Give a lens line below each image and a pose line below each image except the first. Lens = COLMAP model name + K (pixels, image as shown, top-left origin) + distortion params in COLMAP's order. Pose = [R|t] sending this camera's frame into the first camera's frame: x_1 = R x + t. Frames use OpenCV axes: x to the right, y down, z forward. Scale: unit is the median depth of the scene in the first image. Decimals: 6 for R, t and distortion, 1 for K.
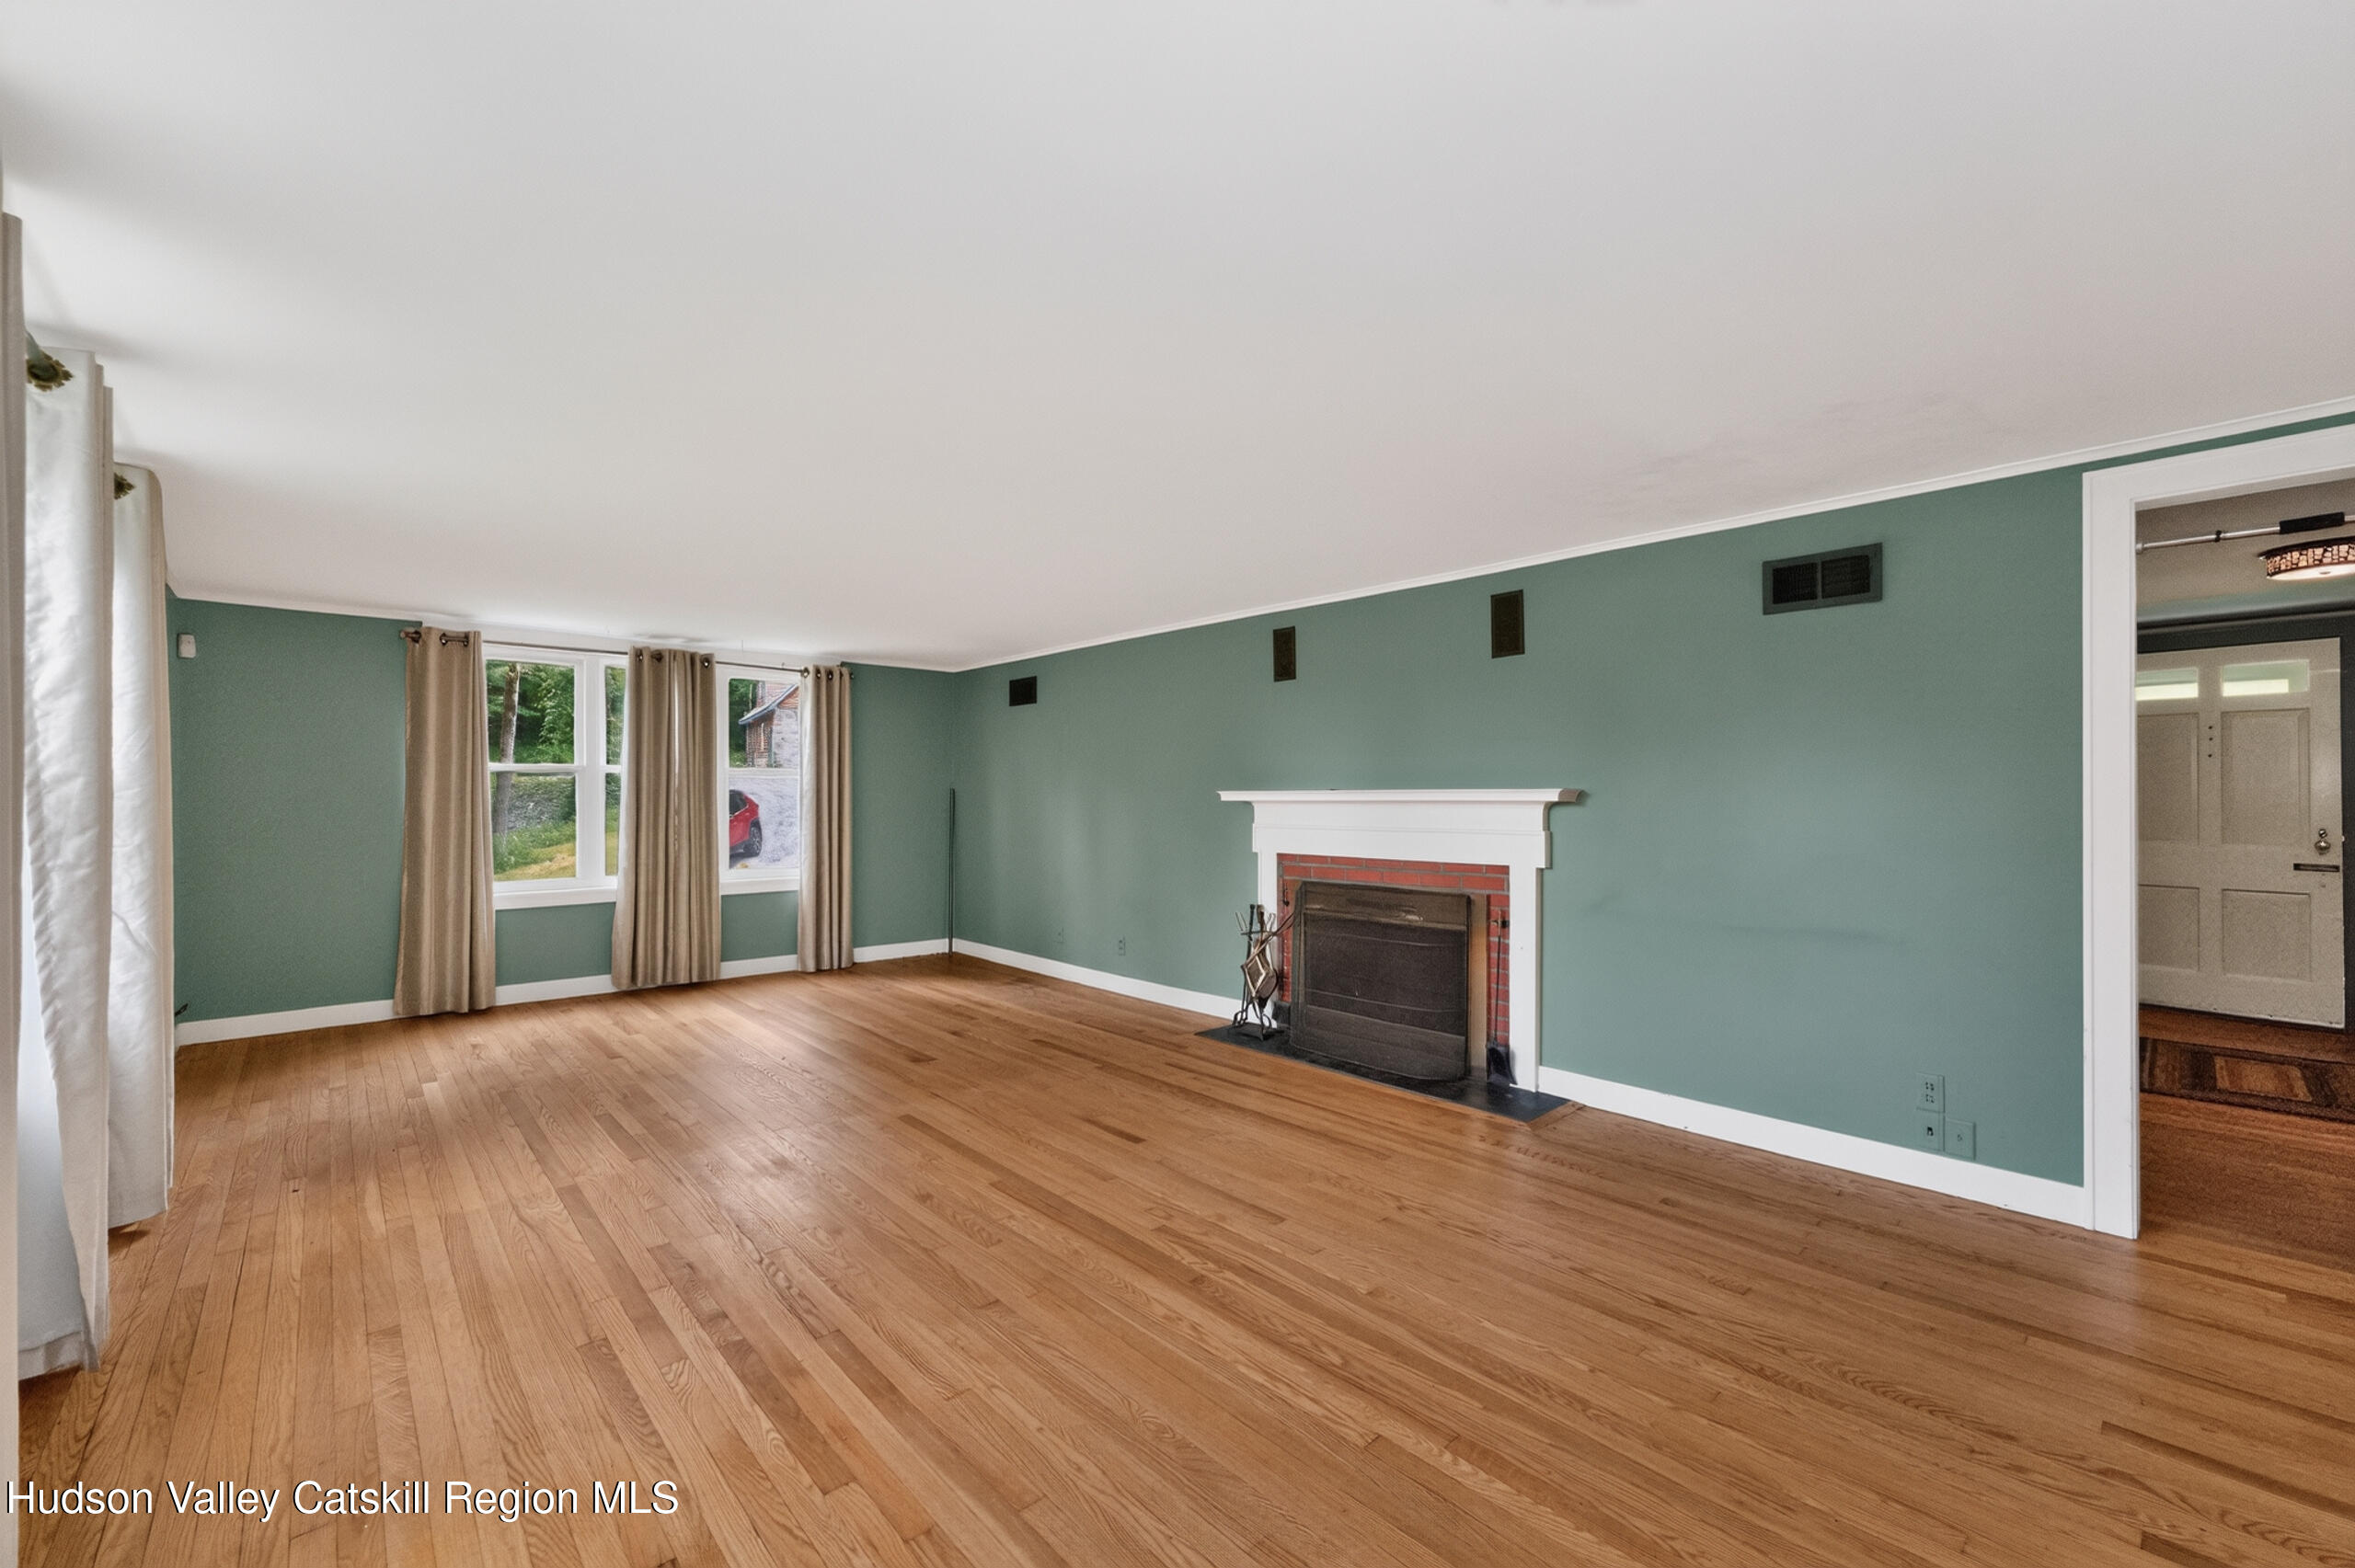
lens RADIAL K [[978.0, 0, 1180.6], [0, 978.0, 792.0], [0, 0, 1]] dist [-0.025041, -0.000049]
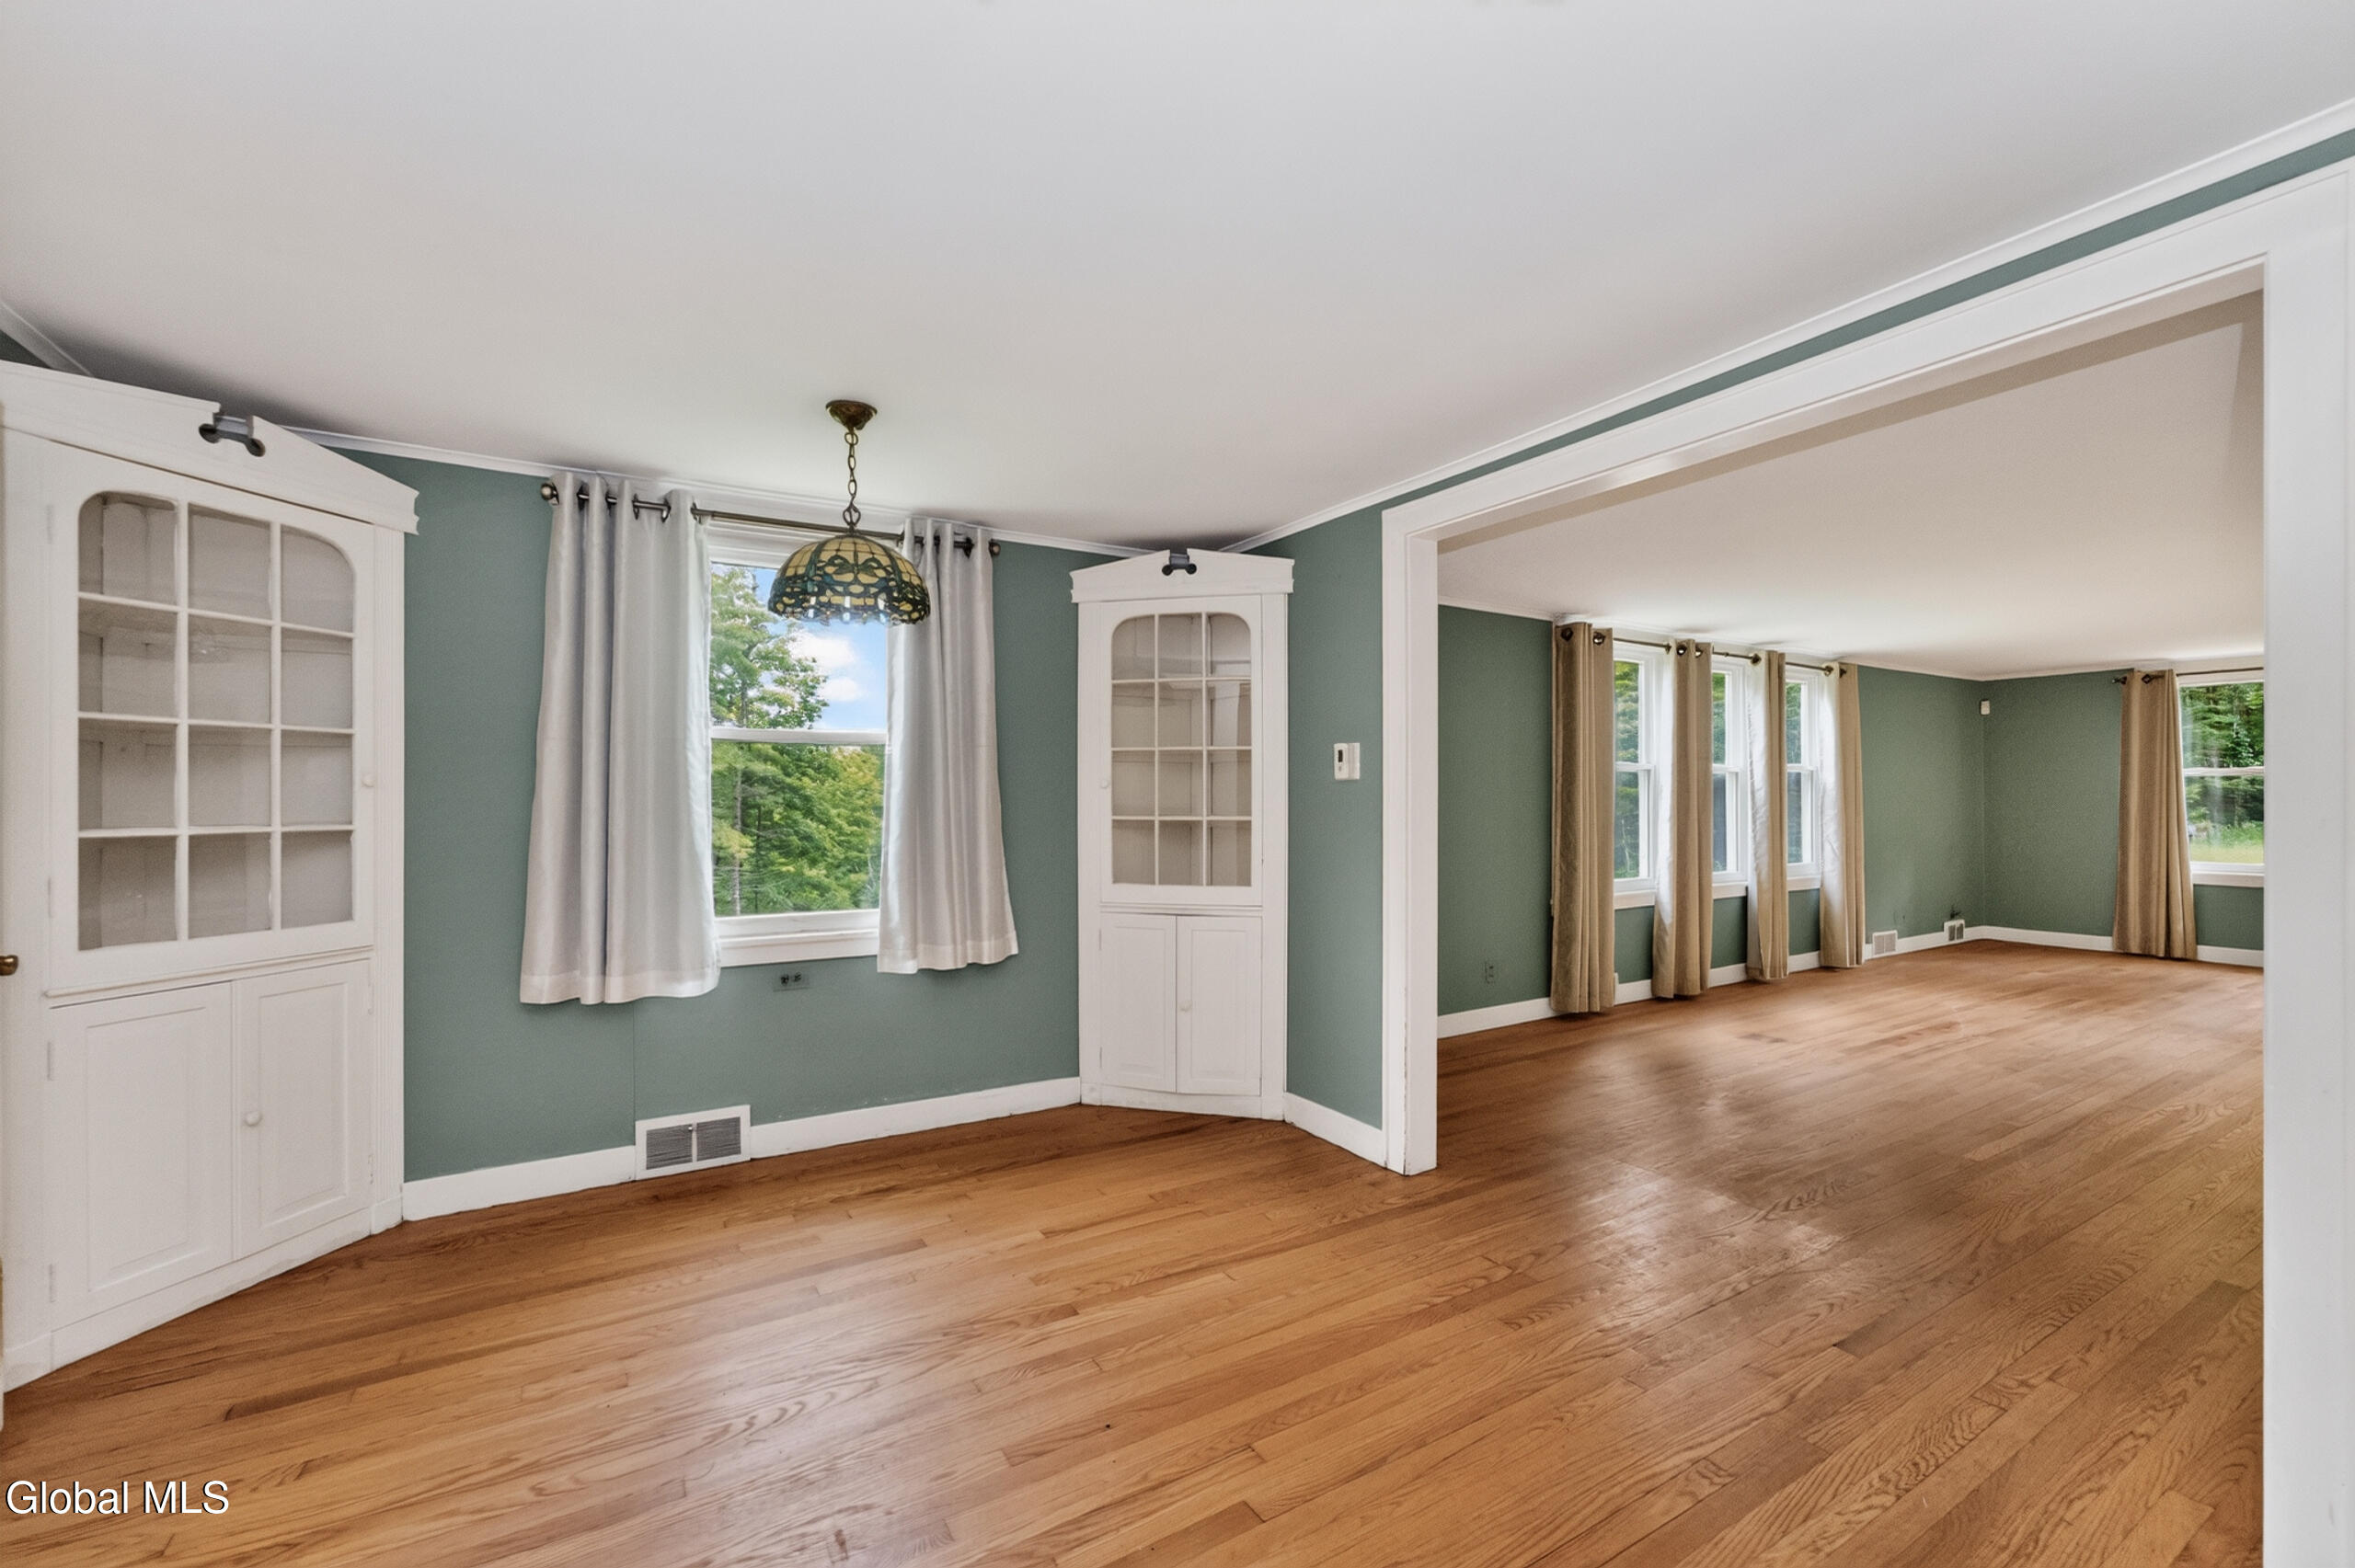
lens RADIAL K [[978.0, 0, 1180.6], [0, 978.0, 792.0], [0, 0, 1]] dist [-0.025041, -0.000049]
pose [[-0.183223, 0.003011, -0.983067, 0.816378], [-0.004483, 0.999982, 0.003898, 0.002486], [0.983061, 0.005121, -0.183206, -0.097573]]
